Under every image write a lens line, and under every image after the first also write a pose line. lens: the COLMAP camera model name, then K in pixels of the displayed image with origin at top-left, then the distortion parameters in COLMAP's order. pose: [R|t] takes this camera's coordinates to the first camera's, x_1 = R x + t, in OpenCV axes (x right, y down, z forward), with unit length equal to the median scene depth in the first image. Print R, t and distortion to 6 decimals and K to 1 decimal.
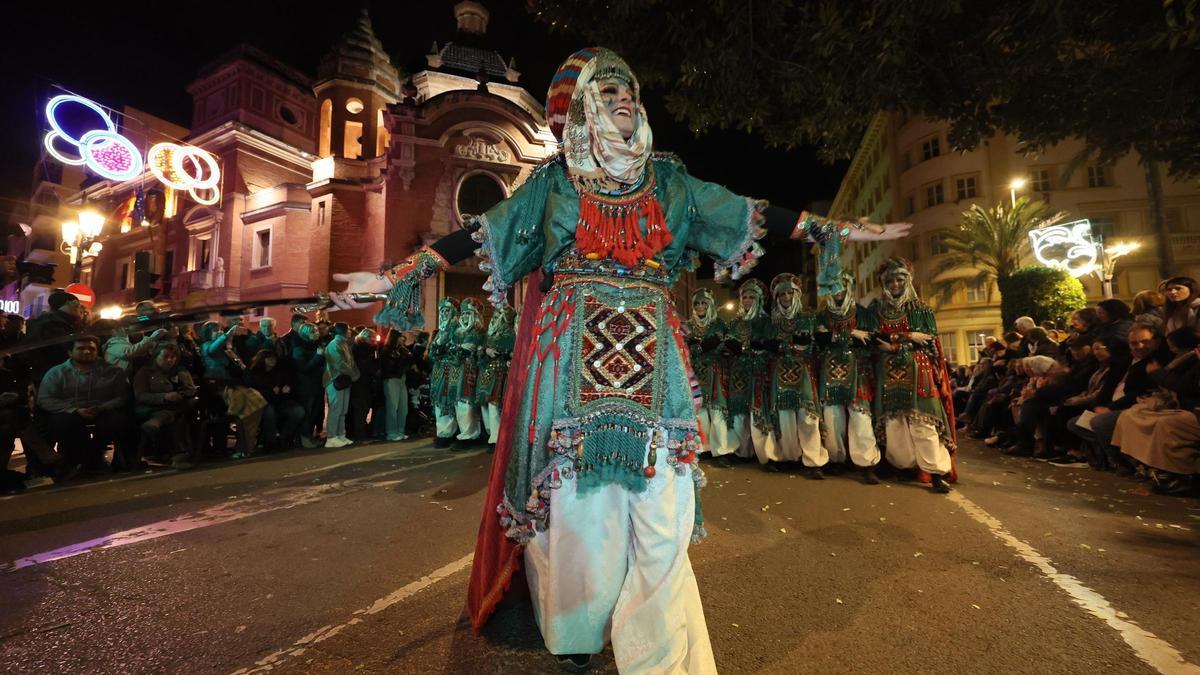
lens RADIAL K [[471.3, 0, 600.0], [0, 471.3, 337.5], [0, 0, 1]] dist [0.000099, -0.000233]
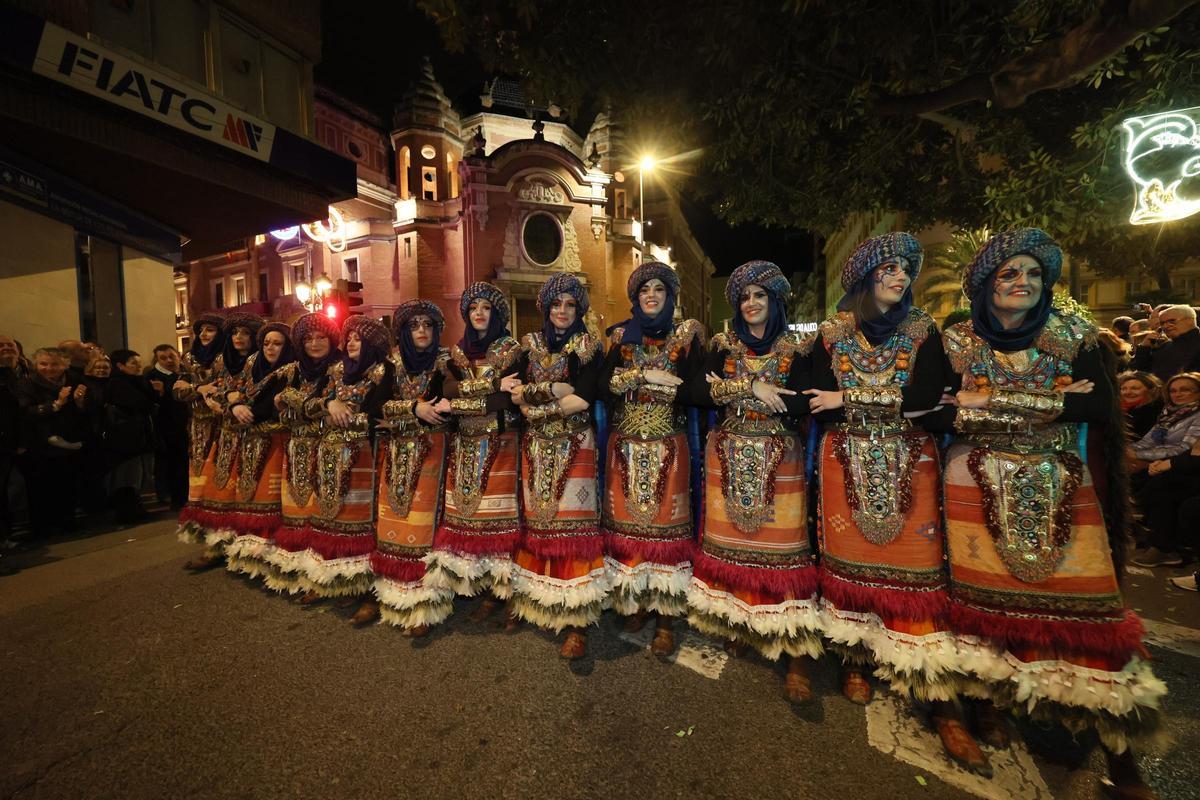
lens RADIAL K [[470.1, 0, 599.4], [0, 470.1, 397.3], [0, 0, 1]] dist [0.001390, 0.000128]
pose [[0.999845, -0.005461, -0.016727, -0.081788], [0.007682, 0.990708, 0.135789, -0.044544], [0.015830, -0.135897, 0.990597, -0.237449]]
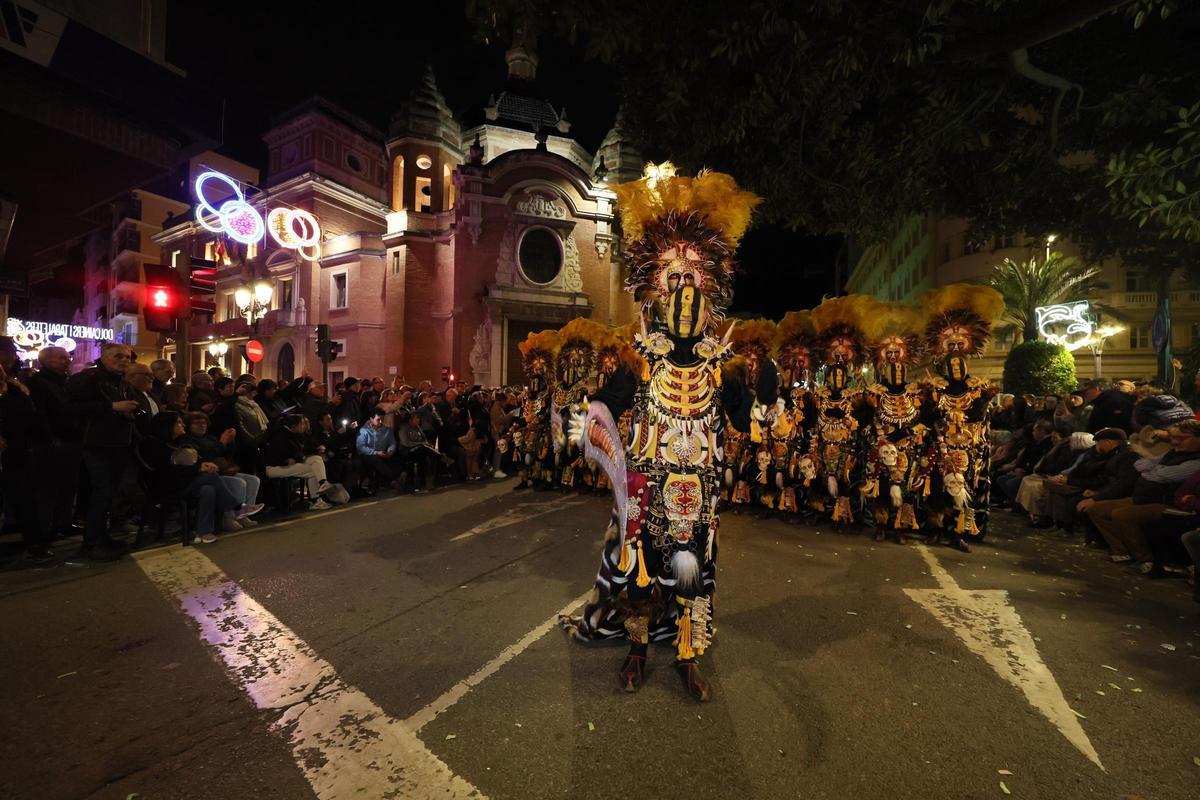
lens RADIAL K [[471.4, 0, 600.7], [0, 471.4, 403.1], [0, 0, 1]] dist [-0.002027, 0.000854]
pose [[0.998592, 0.027925, -0.045092, -0.047709], [-0.024270, 0.996527, 0.079652, -0.032685], [0.047160, -0.078446, 0.995802, -0.113414]]
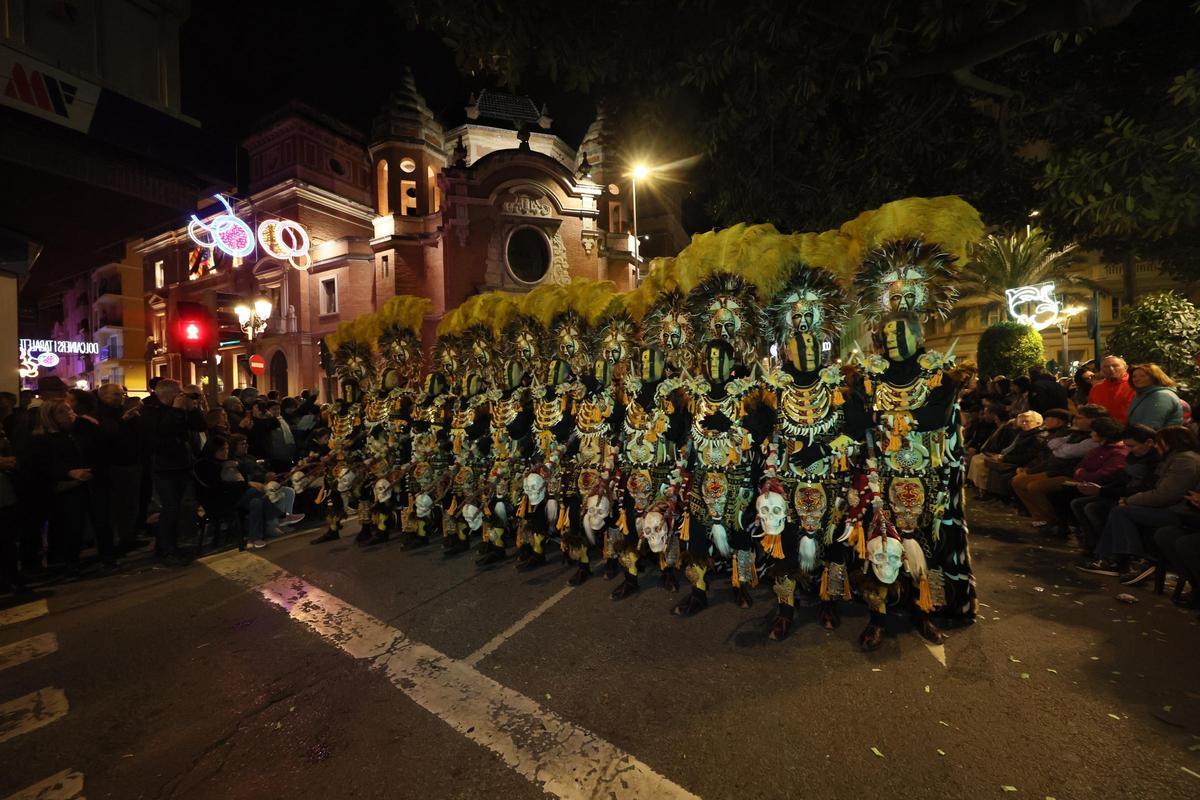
lens RADIAL K [[478.2, 0, 600.0], [0, 478.2, 400.0], [0, 0, 1]] dist [0.001784, 0.000111]
pose [[0.999277, -0.016221, -0.034374, -0.045129], [0.019379, 0.995419, 0.093624, -0.044242], [0.032698, -0.094223, 0.995014, -0.147510]]
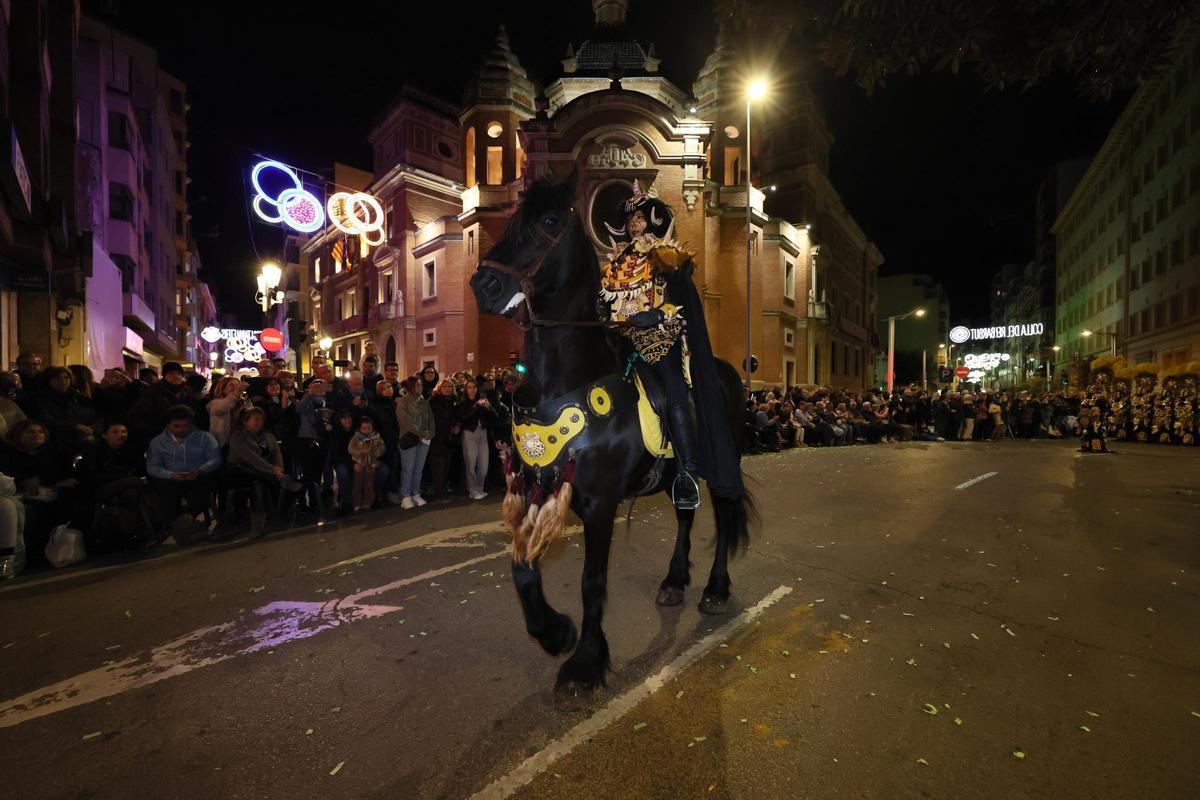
lens RADIAL K [[473.4, 0, 600.0], [0, 473.4, 400.0], [0, 0, 1]] dist [-0.002430, 0.000628]
pose [[0.947005, 0.014992, -0.320870, 0.024802], [0.020069, 0.994197, 0.105682, -0.020863], [0.320592, -0.106521, 0.941209, 0.062434]]
